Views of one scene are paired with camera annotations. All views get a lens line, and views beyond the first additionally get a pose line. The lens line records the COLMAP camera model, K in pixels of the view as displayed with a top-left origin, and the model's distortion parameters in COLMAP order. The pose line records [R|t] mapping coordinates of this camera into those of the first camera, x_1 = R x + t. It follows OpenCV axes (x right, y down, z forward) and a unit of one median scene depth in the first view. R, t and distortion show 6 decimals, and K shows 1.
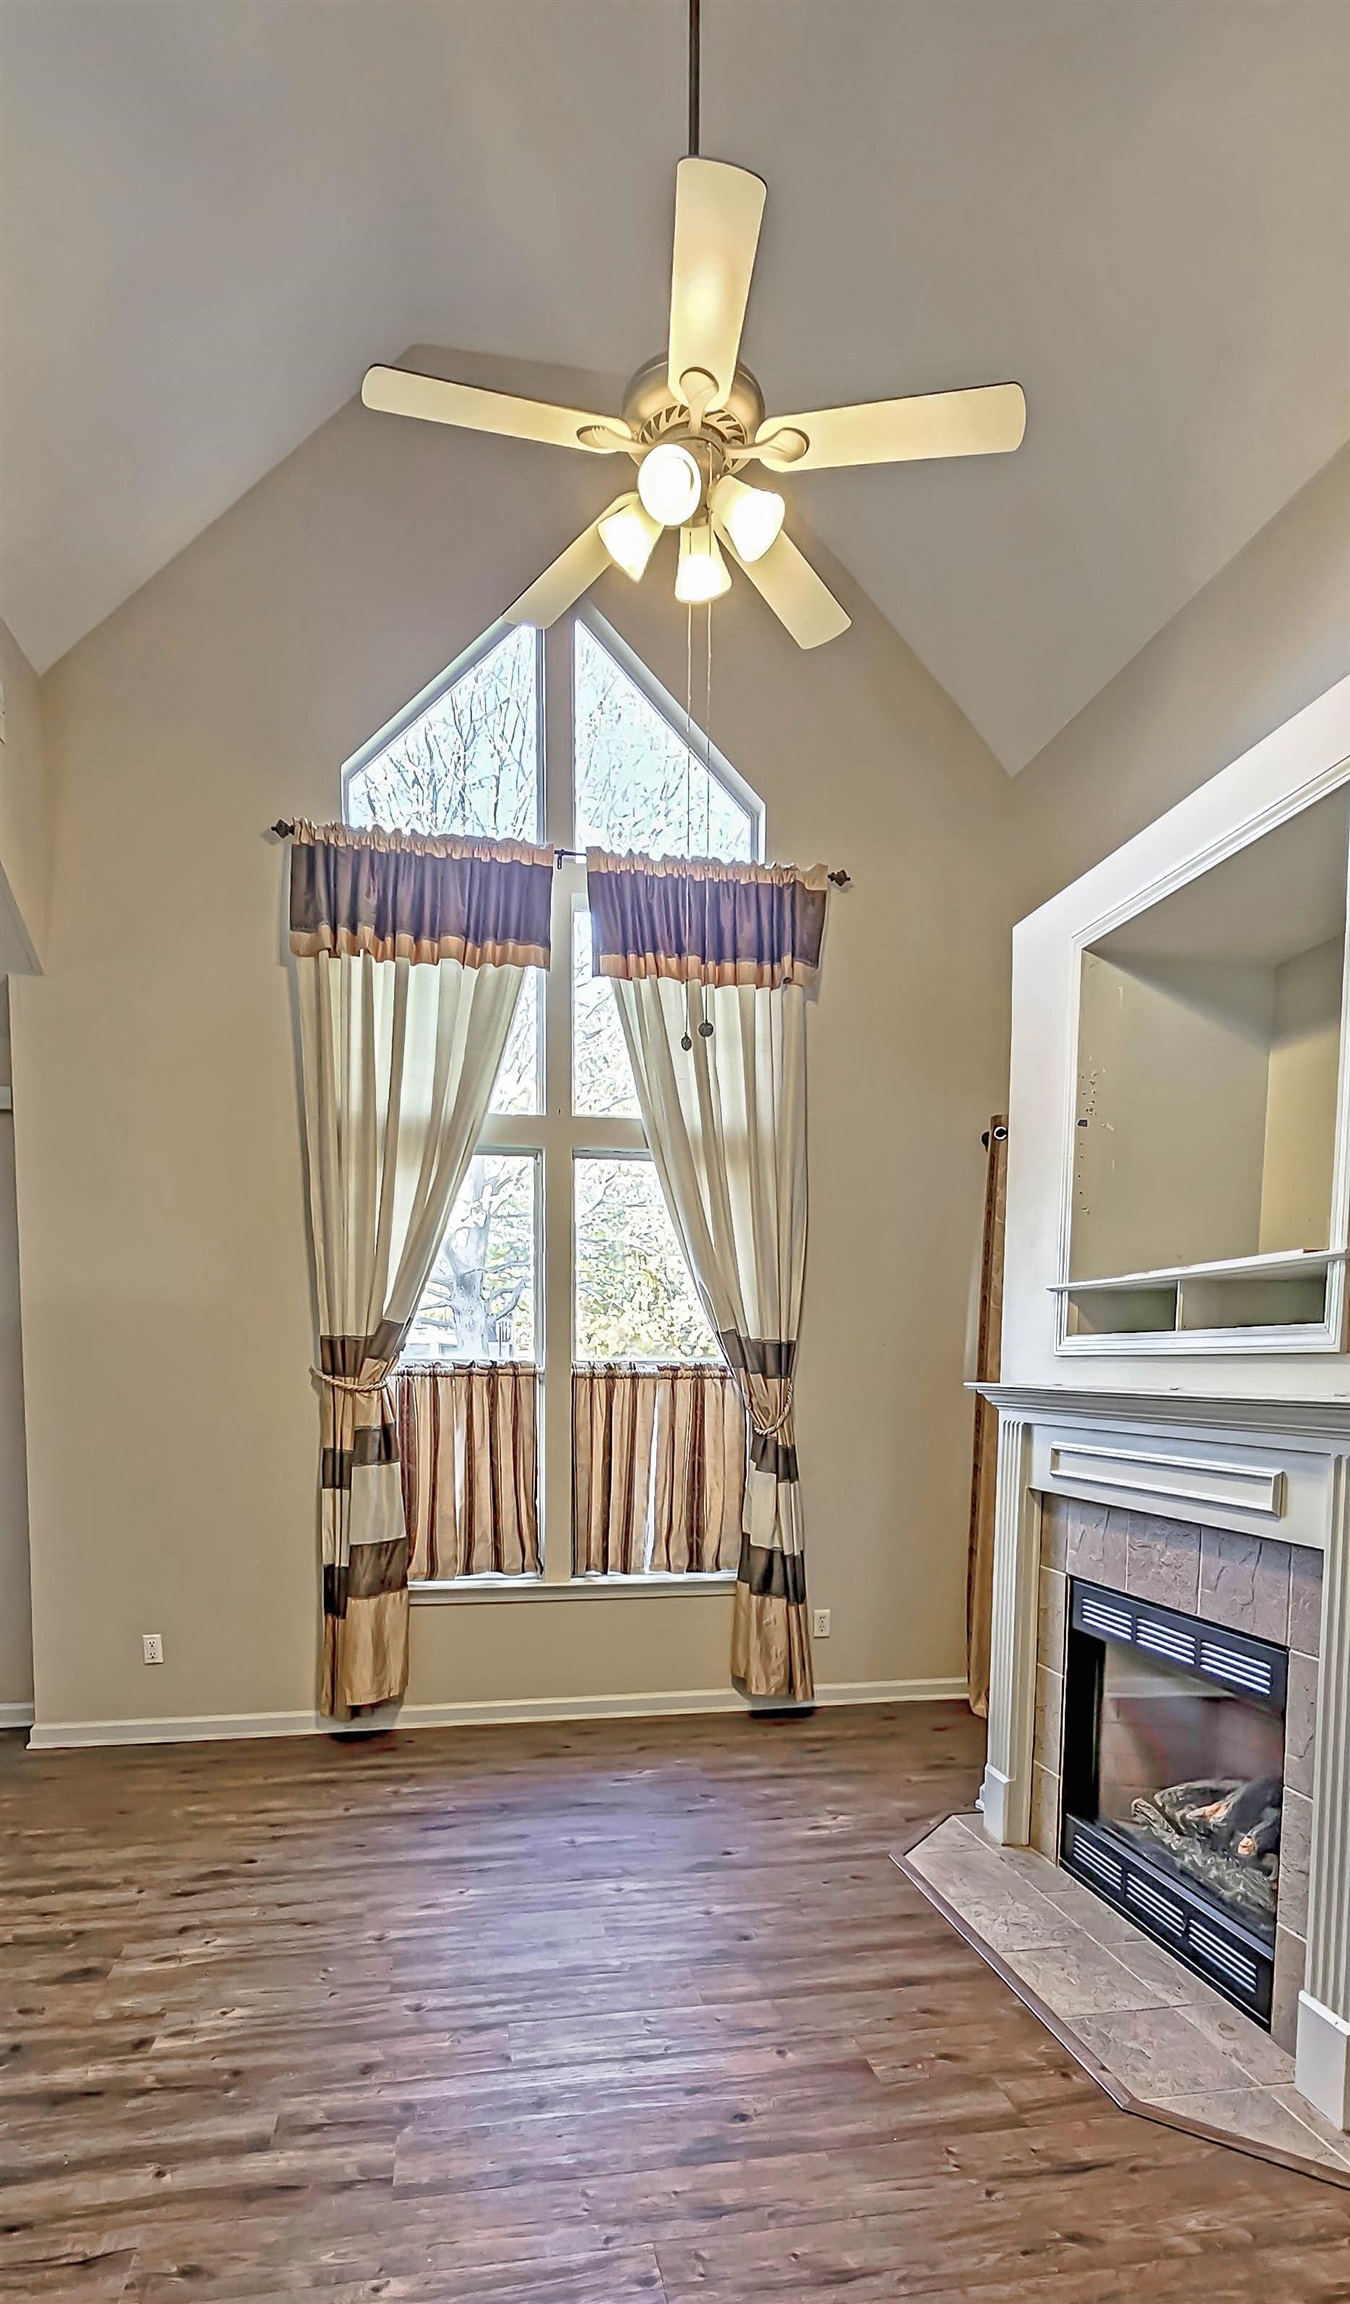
lens RADIAL K [[1181.5, 0, 664.2], [0, 1181.5, 1462.6], [0, 0, 1]] dist [-0.002182, -0.001008]
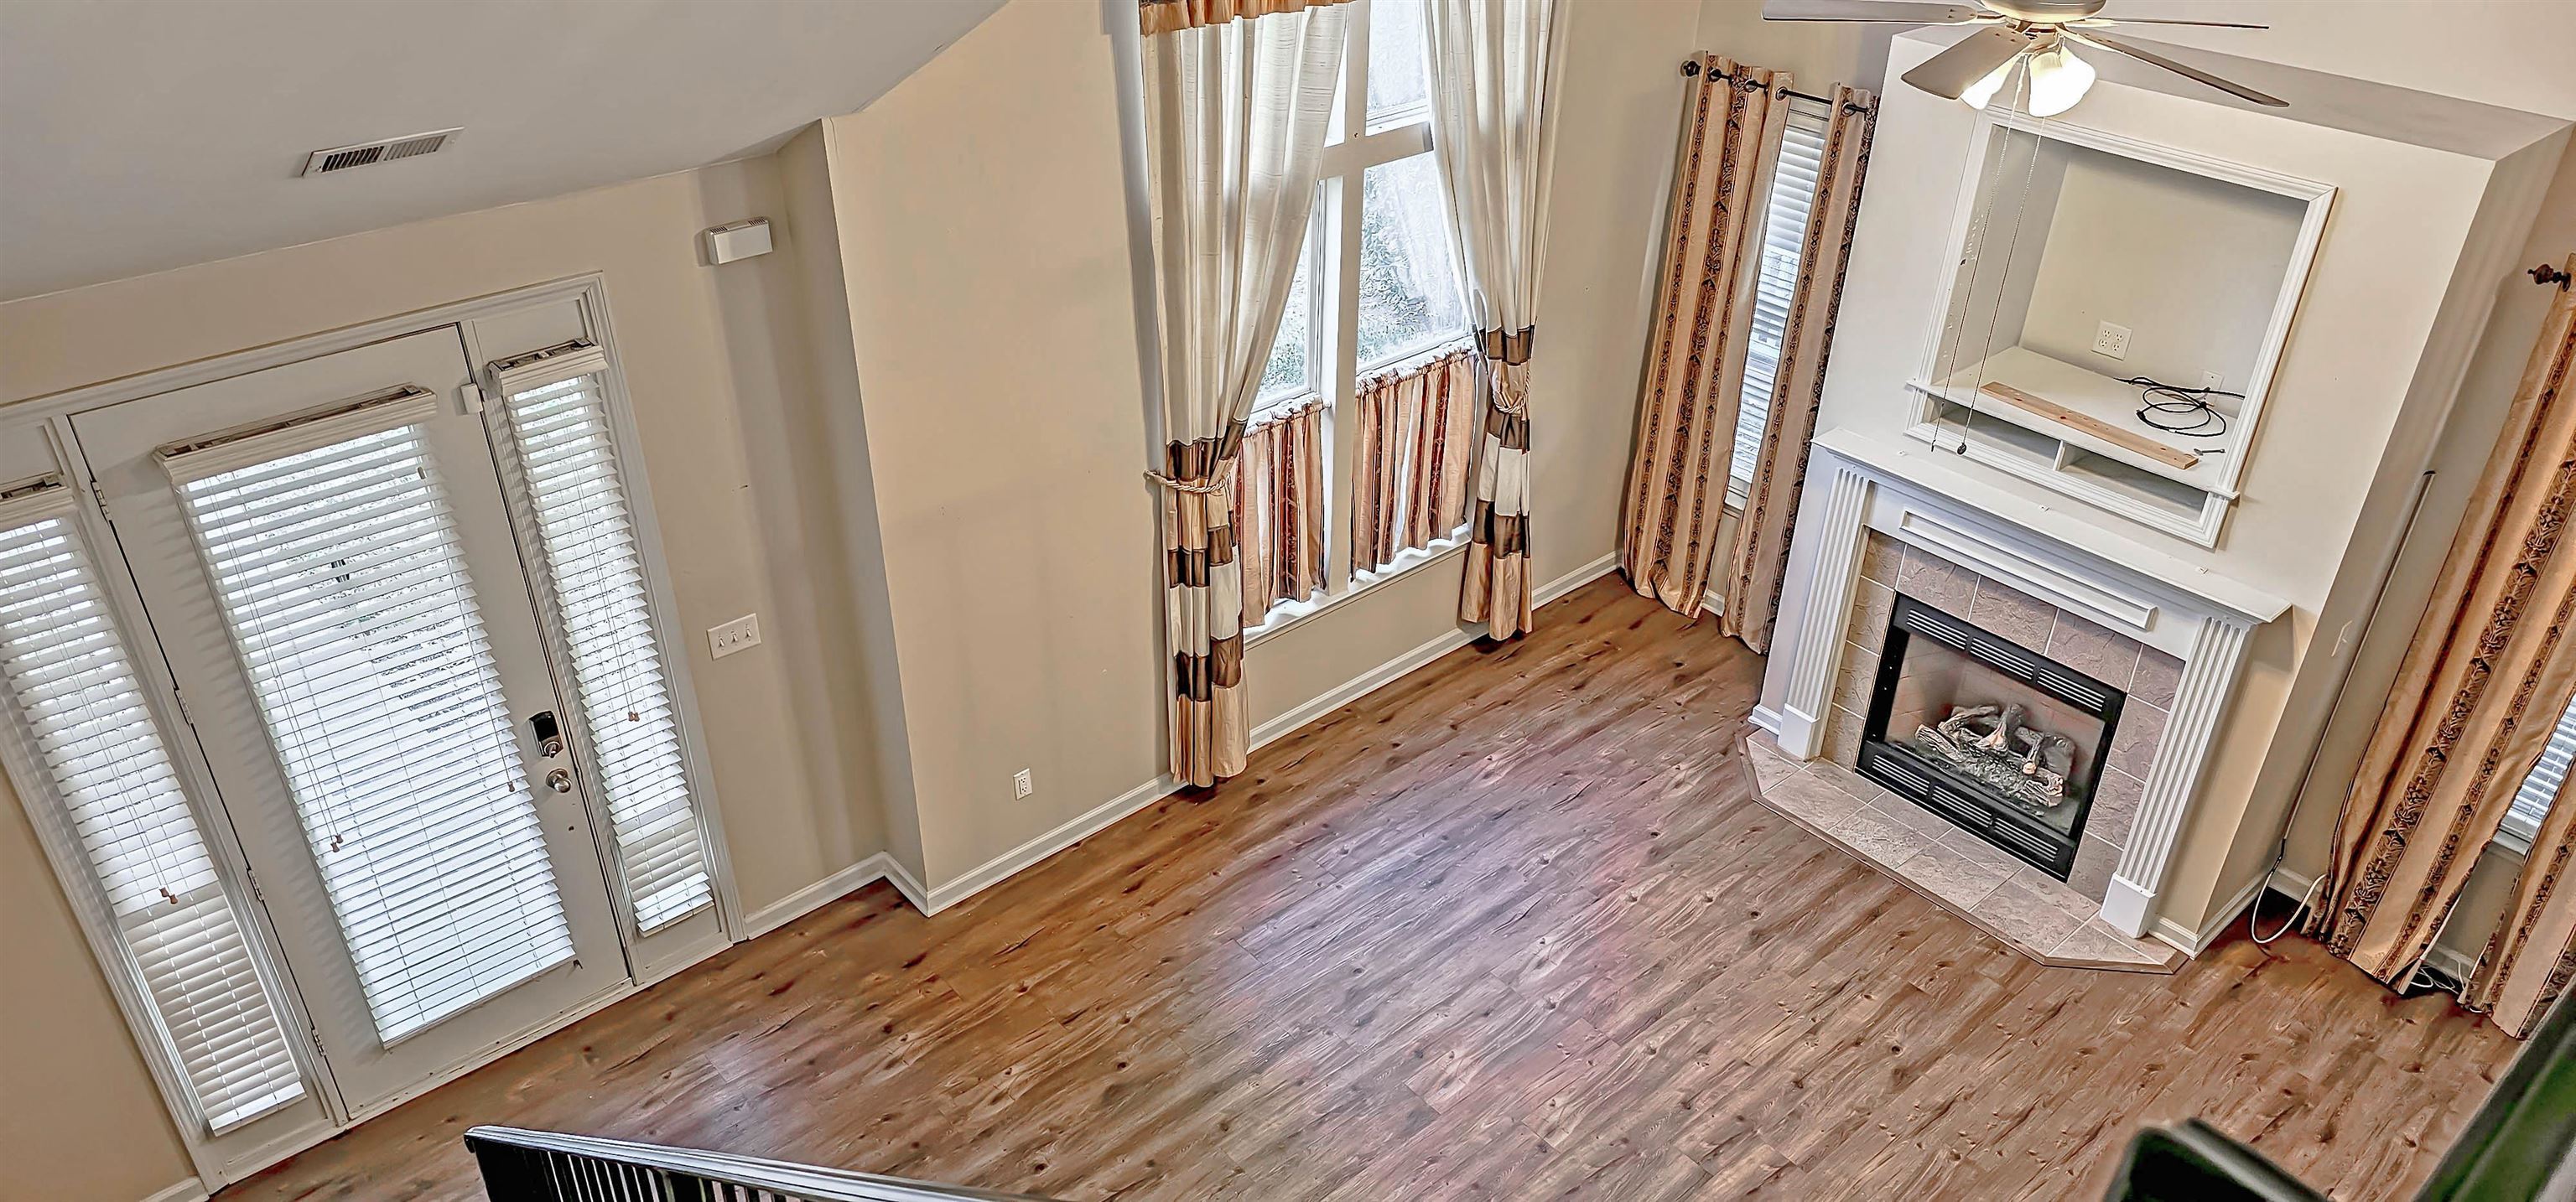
lens RADIAL K [[1700.6, 0, 1289.2], [0, 1700.6, 624.6], [0, 0, 1]] dist [0.059769, -0.053969]
pose [[0.865209, -0.265144, 0.425573, -0.805852], [0.036540, 0.879834, 0.473875, -0.605279], [-0.500079, -0.394450, 0.770928, -0.117213]]
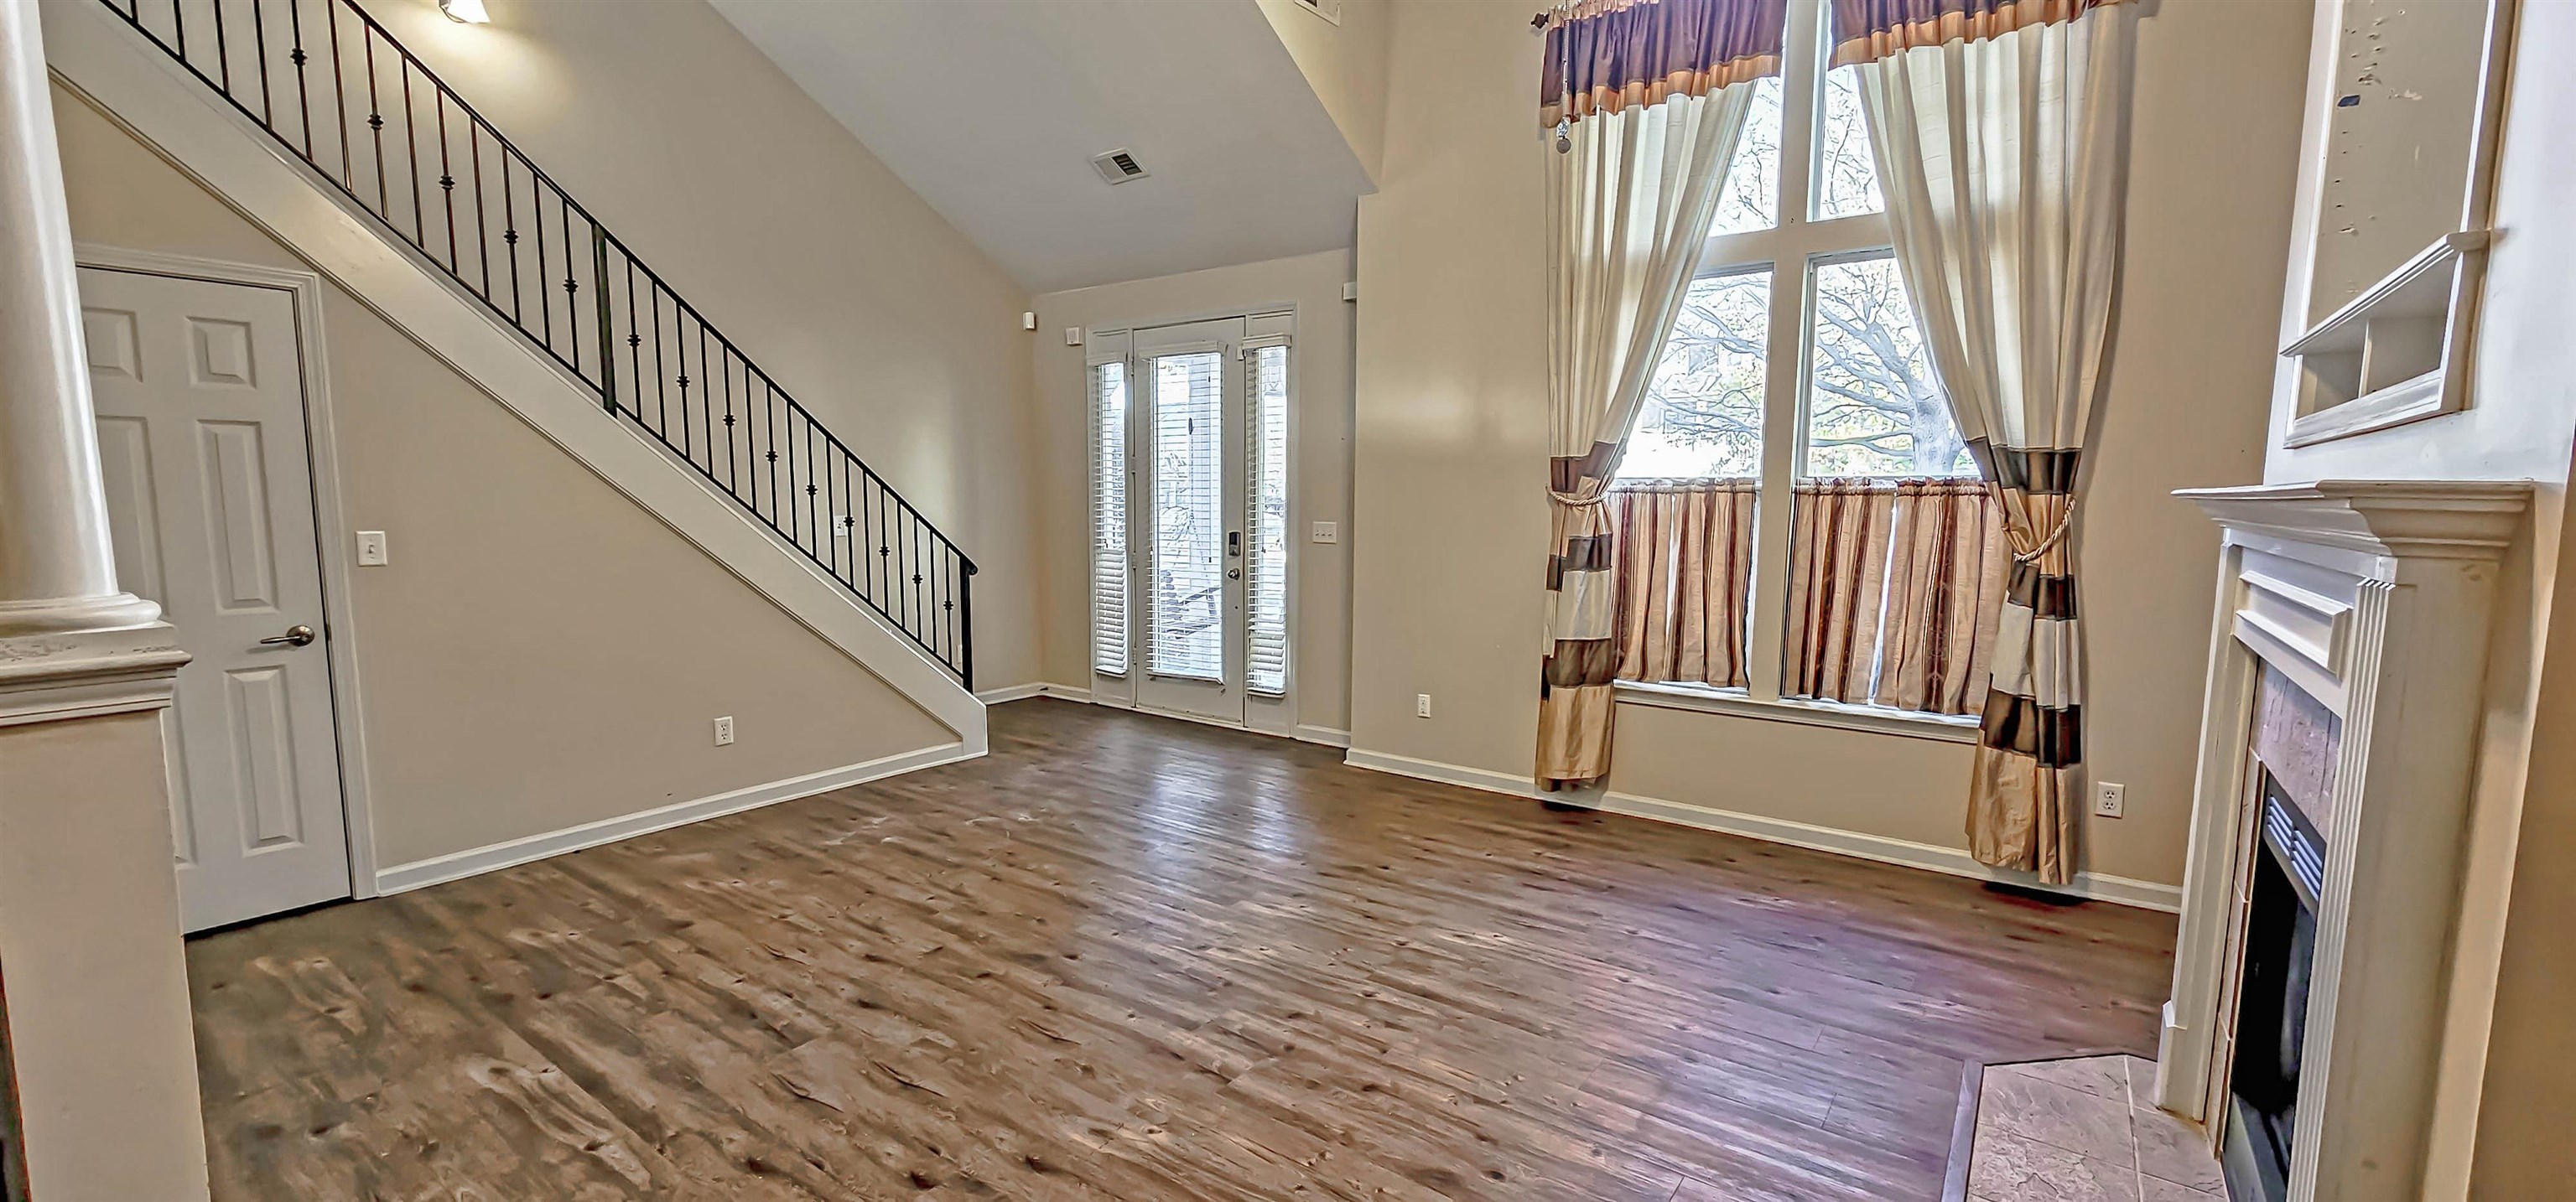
lens RADIAL K [[1052.3, 0, 1292.8], [0, 1052.3, 614.9], [0, 0, 1]] dist [-0.002485, -0.000041]
pose [[0.682955, 0.080268, -0.726037, 0.296203], [-0.062987, 0.996713, 0.050943, 0.010016], [0.727739, 0.010939, 0.685767, 0.111060]]
